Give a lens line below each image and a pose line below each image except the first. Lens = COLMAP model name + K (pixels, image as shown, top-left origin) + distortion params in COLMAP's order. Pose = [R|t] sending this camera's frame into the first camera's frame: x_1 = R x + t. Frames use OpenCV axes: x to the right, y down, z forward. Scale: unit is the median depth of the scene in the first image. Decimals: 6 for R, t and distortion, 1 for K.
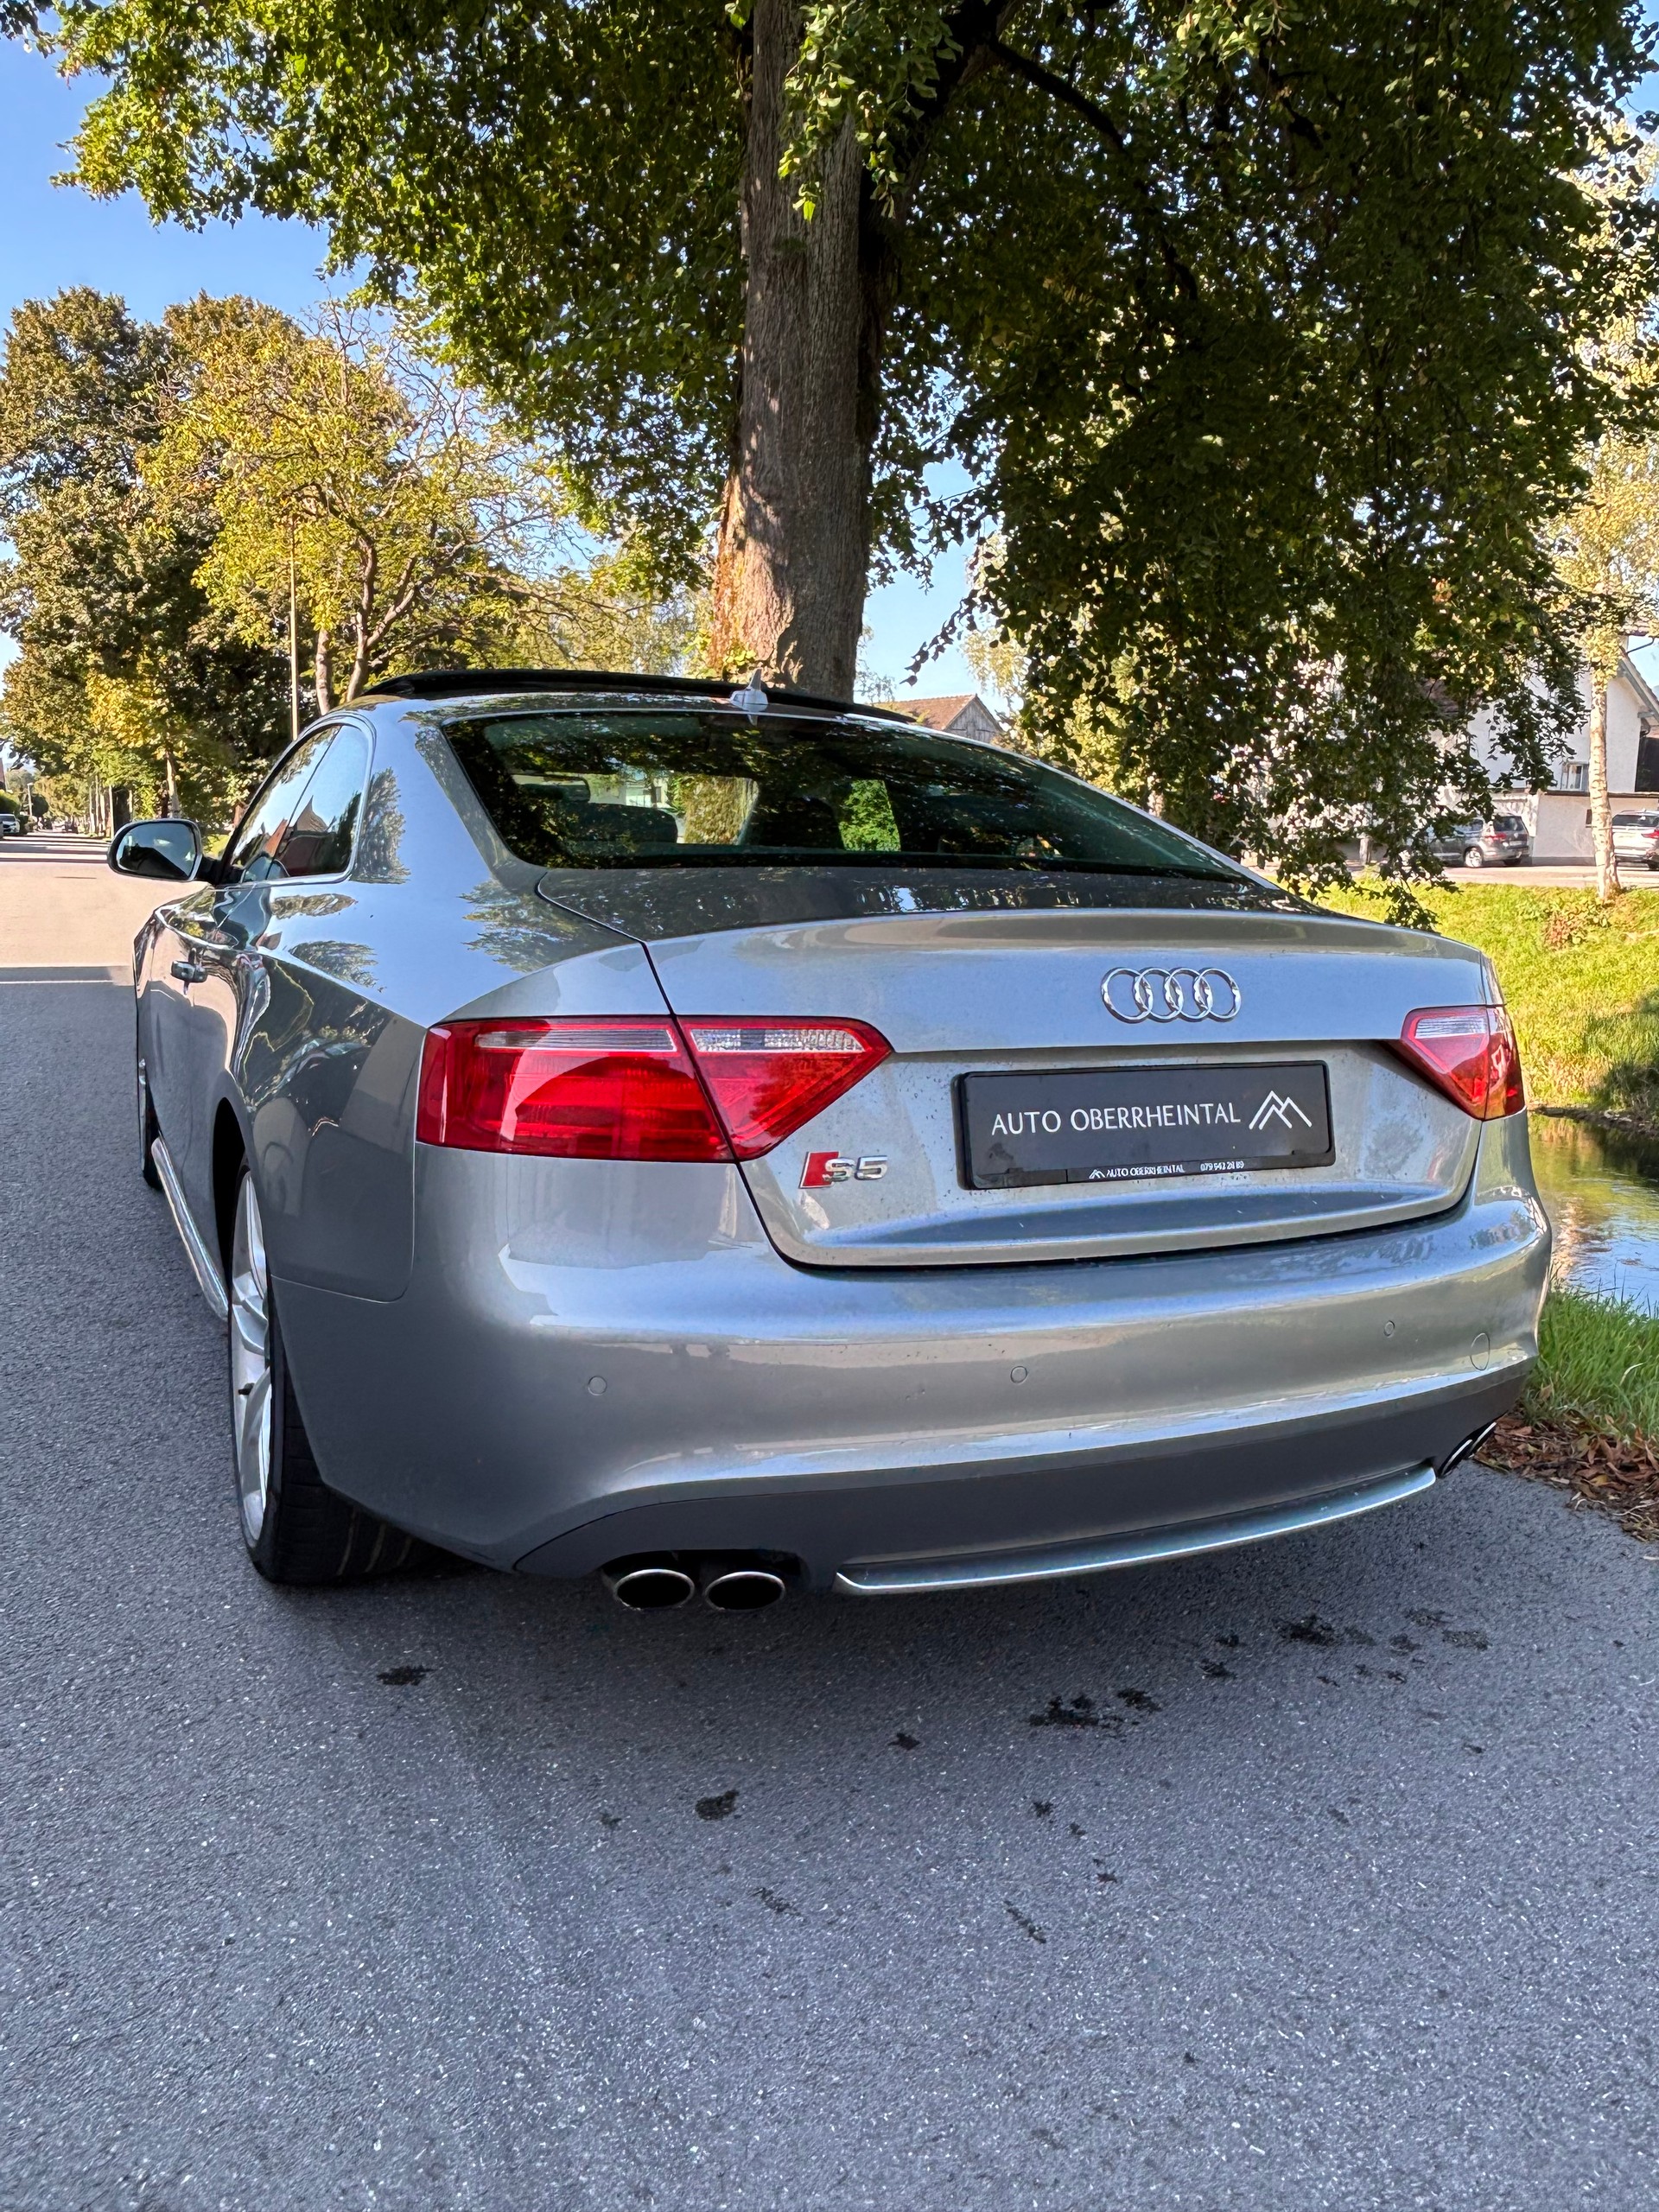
lens RADIAL K [[1559.1, 0, 832.9], [0, 1559.1, 1111.4], [0, 0, 1]] dist [0.039395, -0.058367]
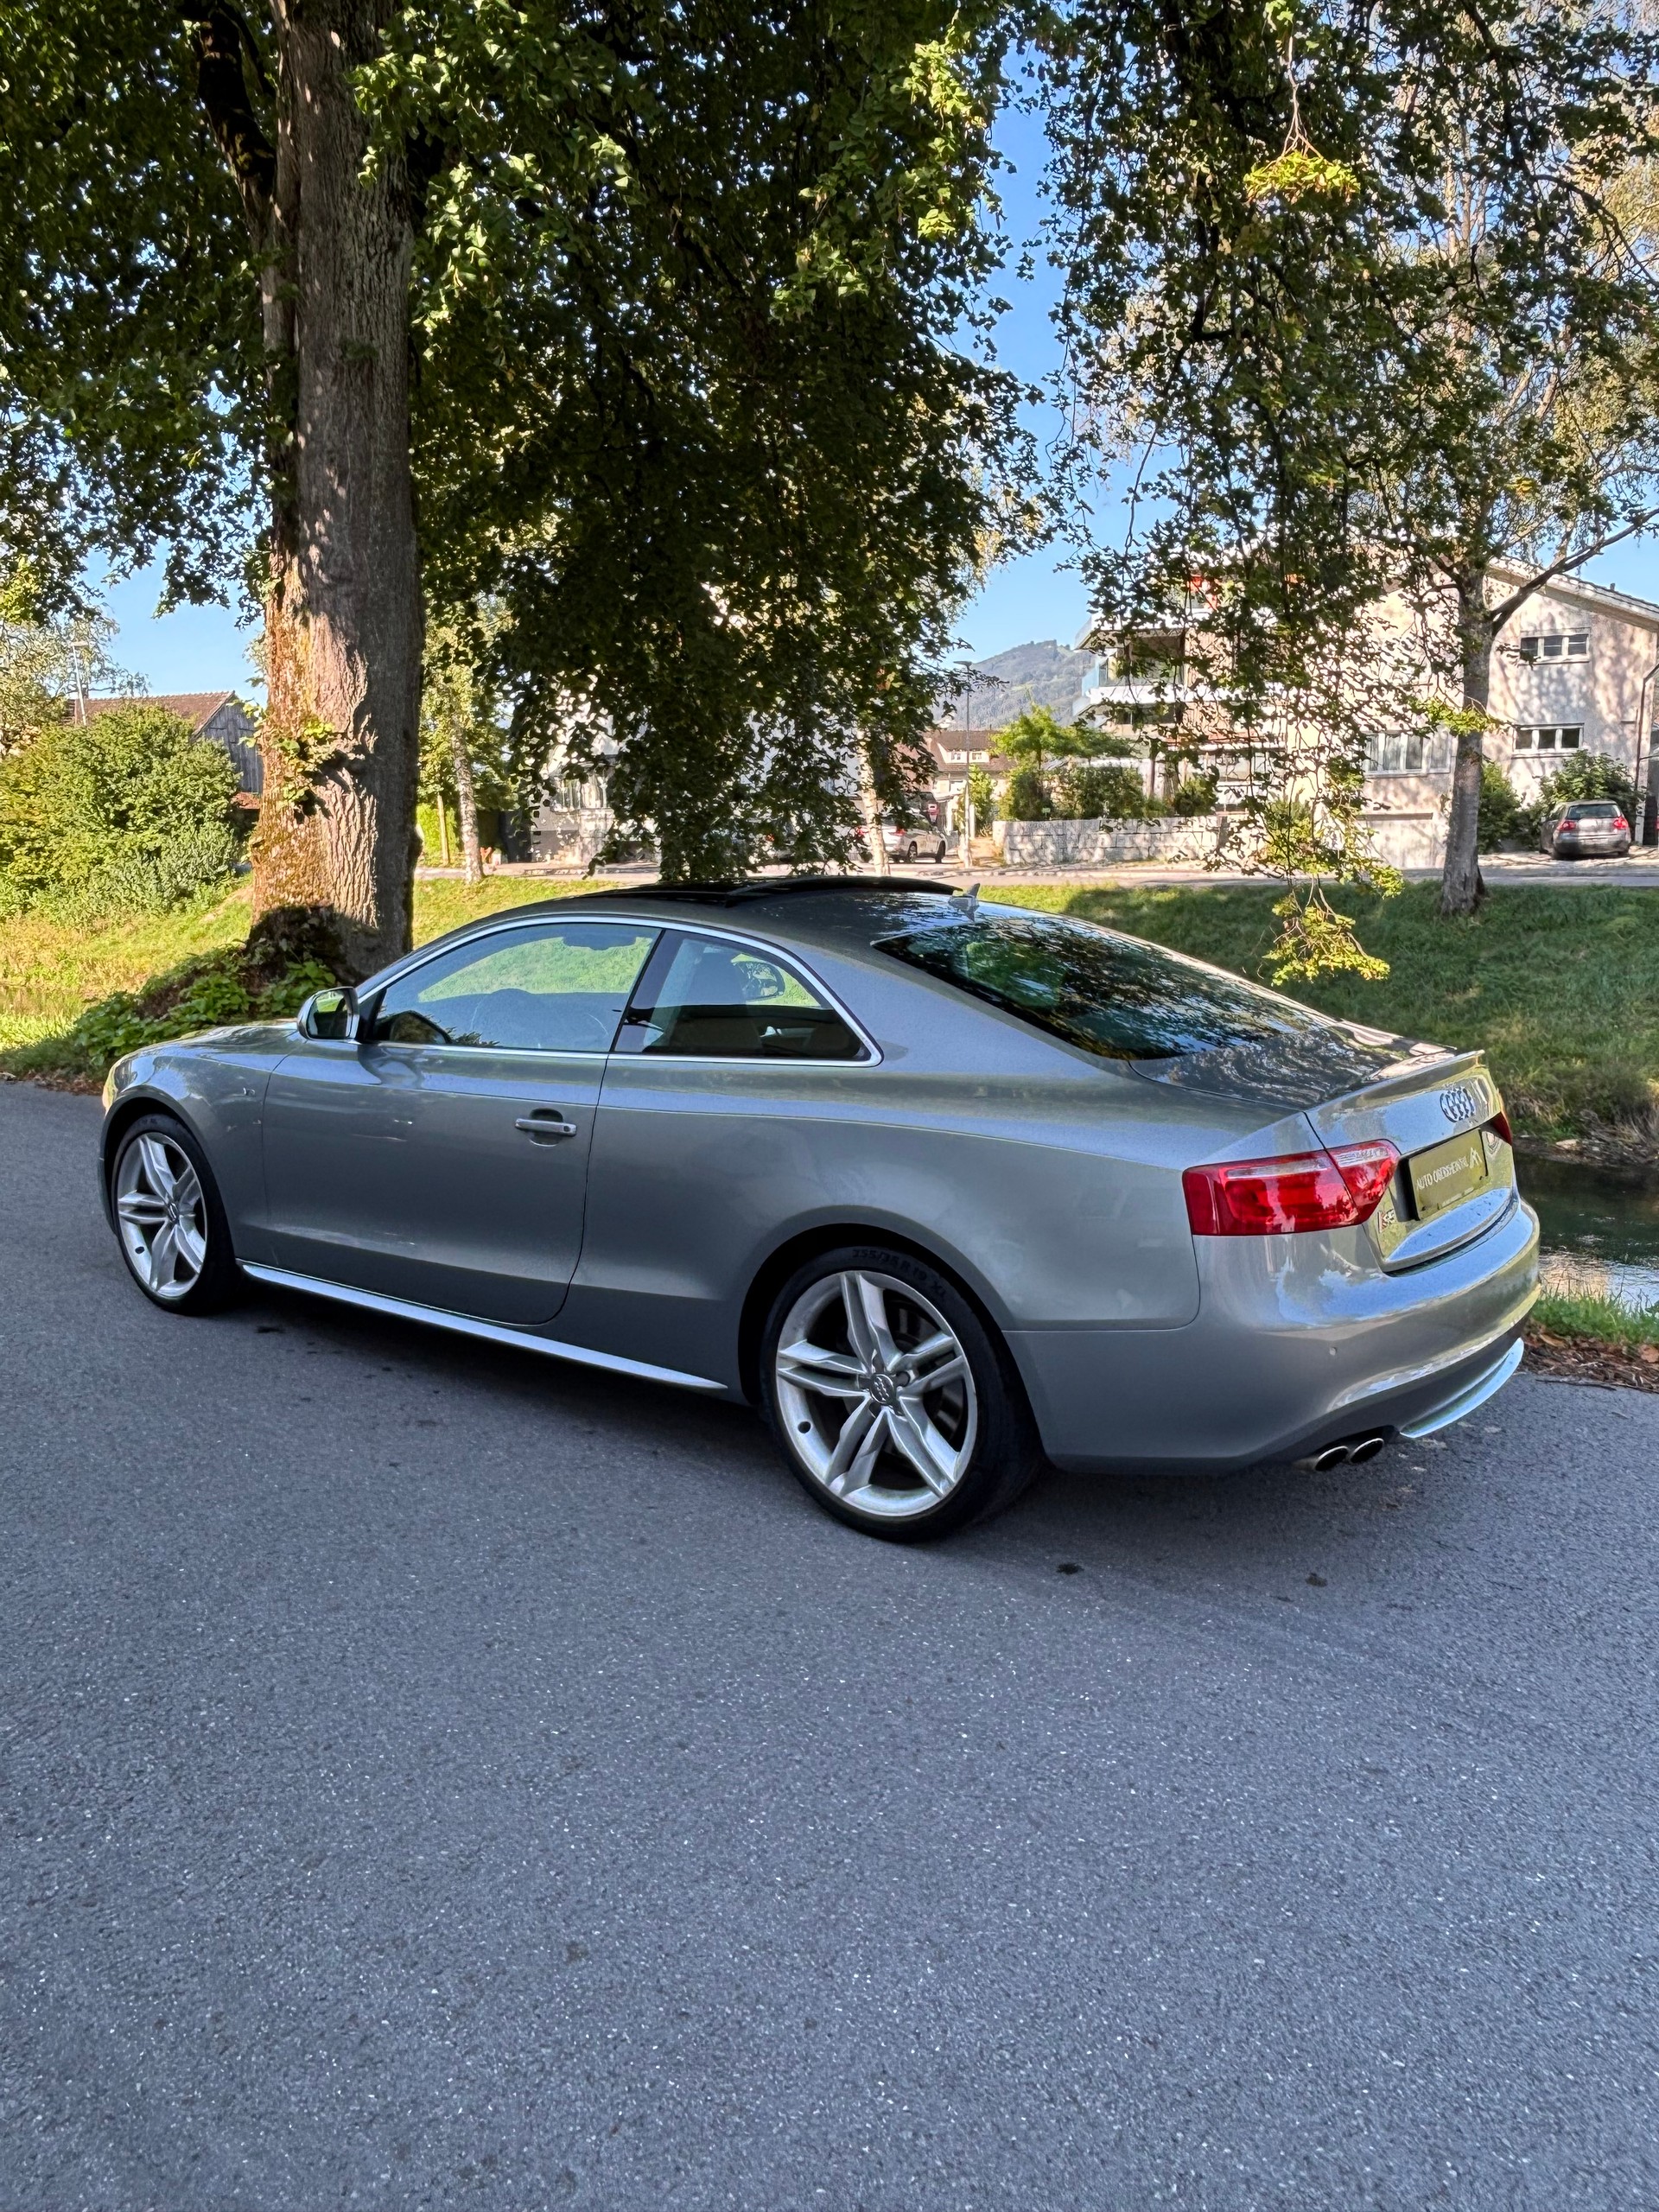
lens RADIAL K [[1539.9, 0, 811.6], [0, 1539.9, 1133.2], [0, 0, 1]] dist [0.053181, -0.105460]
pose [[0.899370, -0.107817, 0.423685, -0.227932], [0.099764, 0.994157, 0.041215, -0.034934], [-0.425653, 0.005201, 0.904871, -0.063636]]
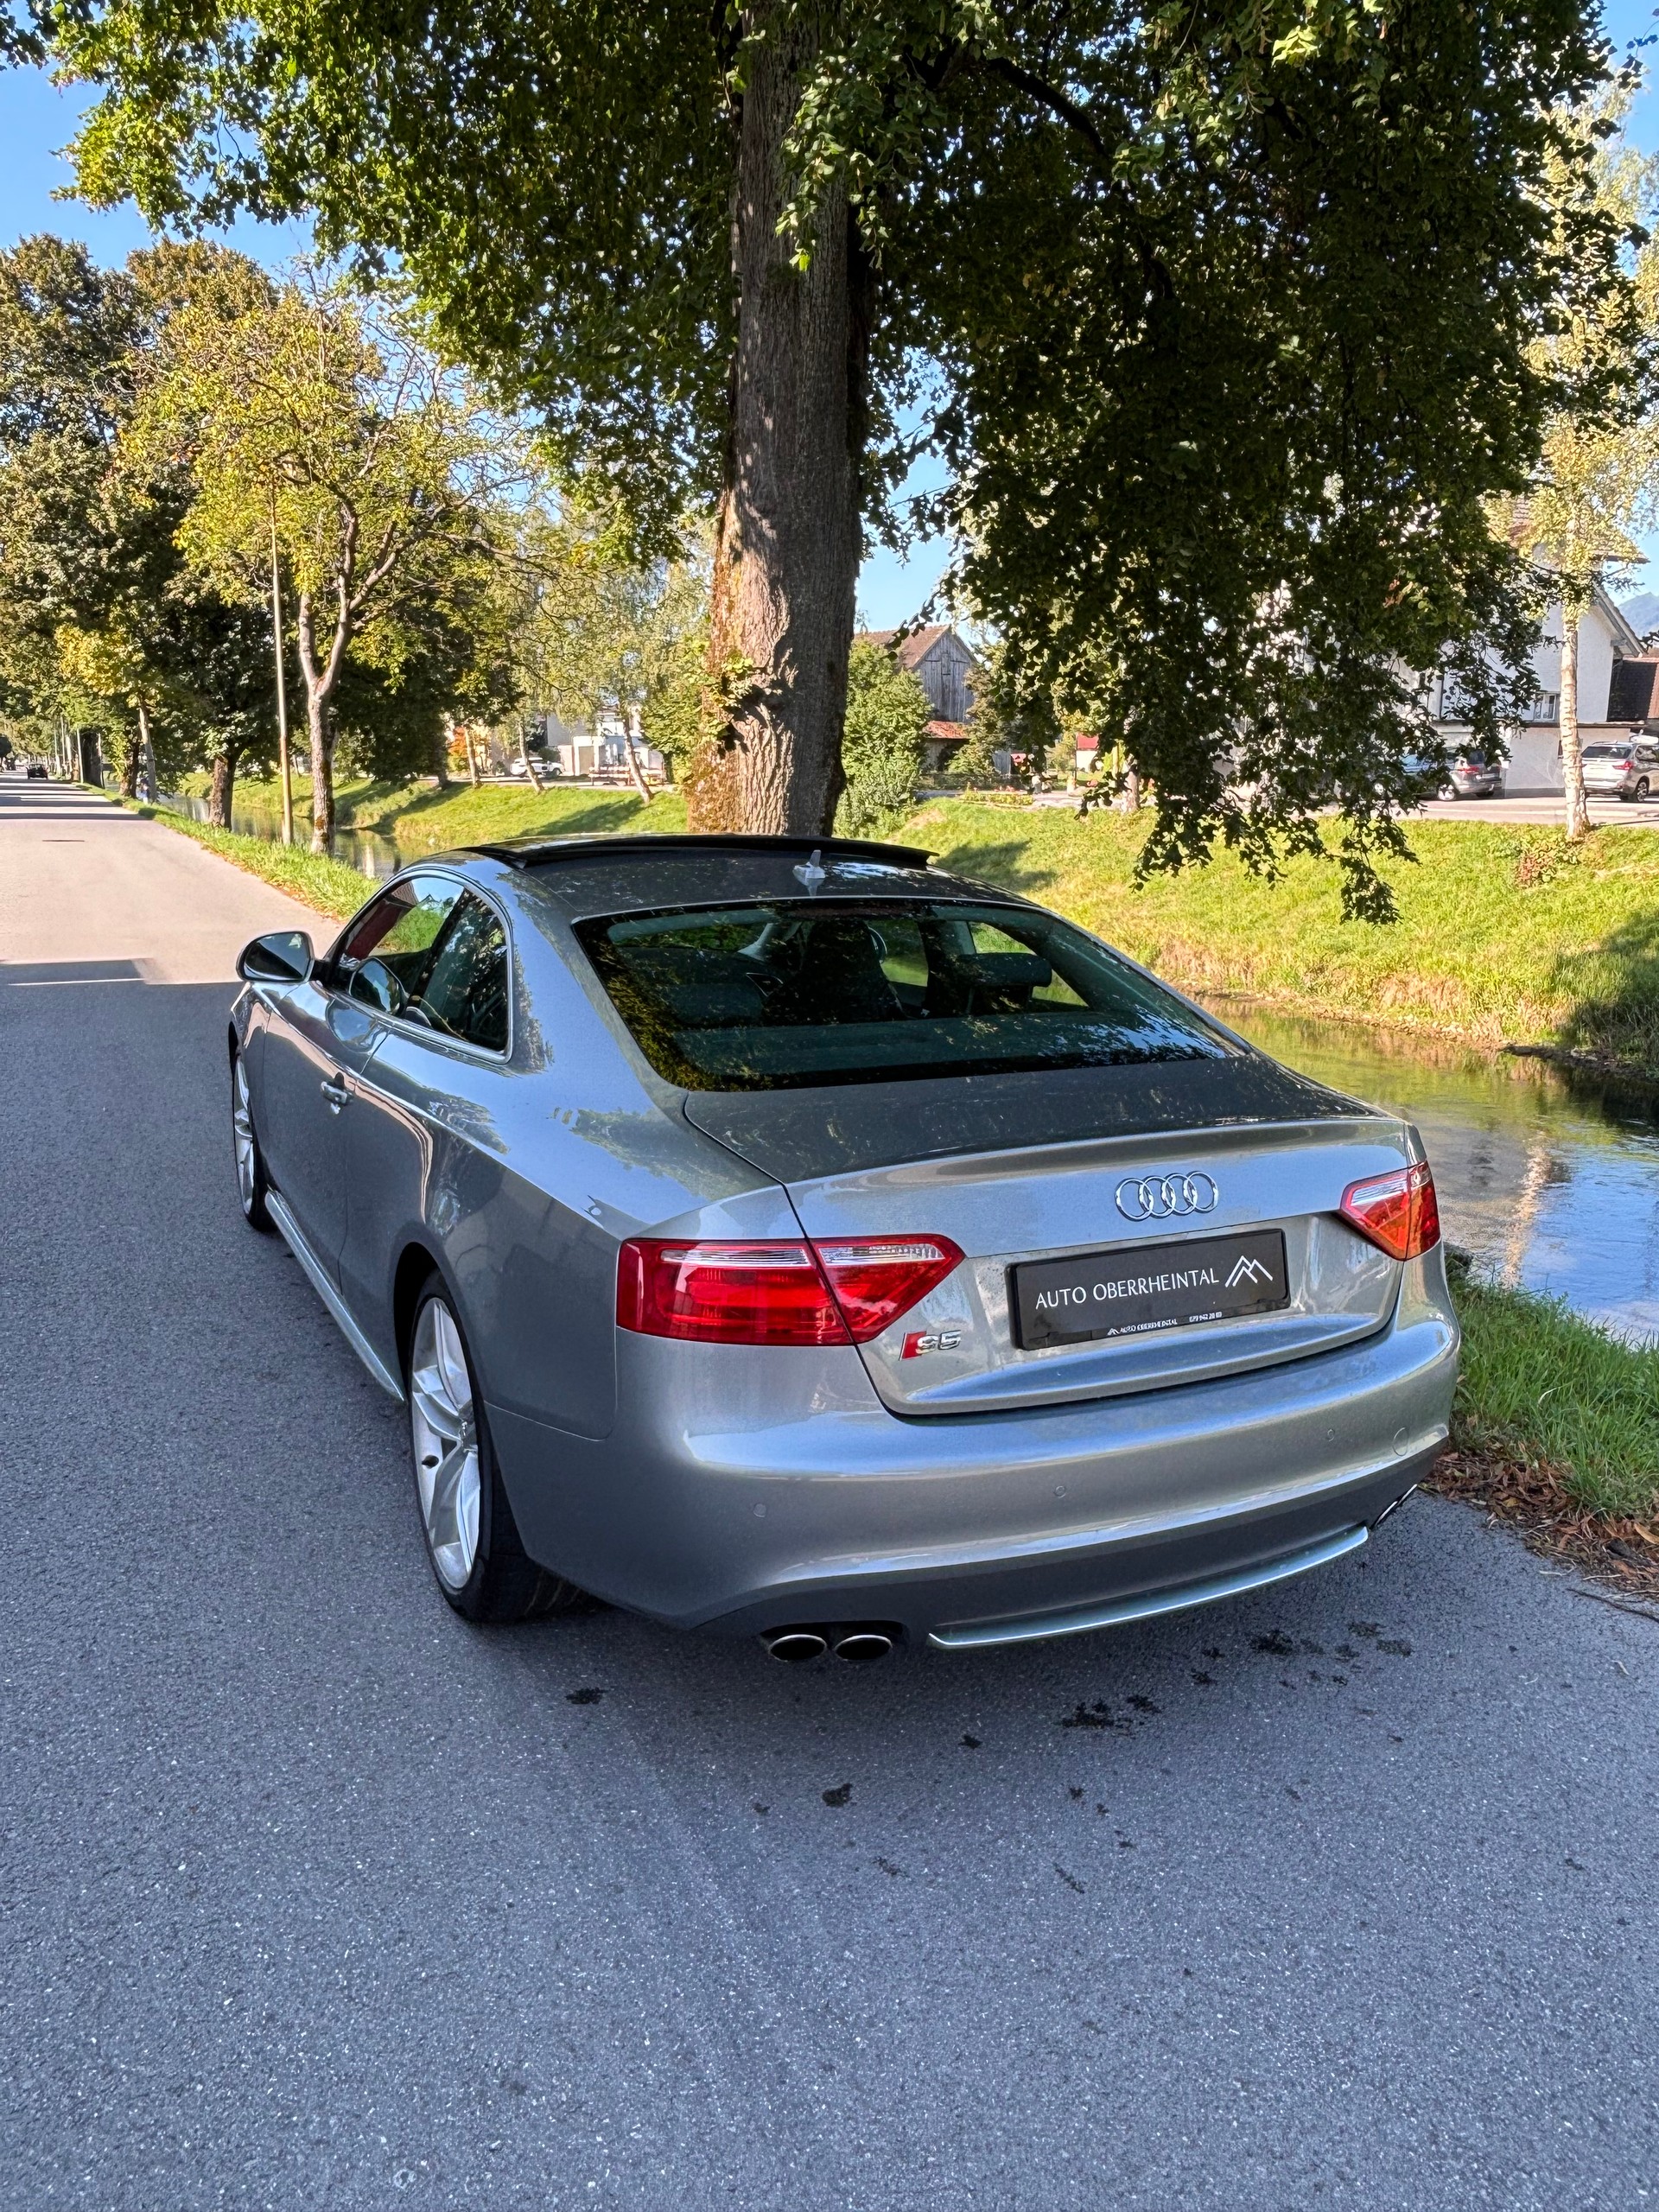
lens RADIAL K [[1551.9, 0, 824.0], [0, 1551.9, 1119.6], [0, 0, 1]] dist [0.057330, -0.090940]
pose [[0.999838, -0.016135, 0.007932, -0.015309], [0.015724, 0.998655, 0.049398, -0.037109], [-0.008719, -0.049265, 0.998748, -0.057612]]
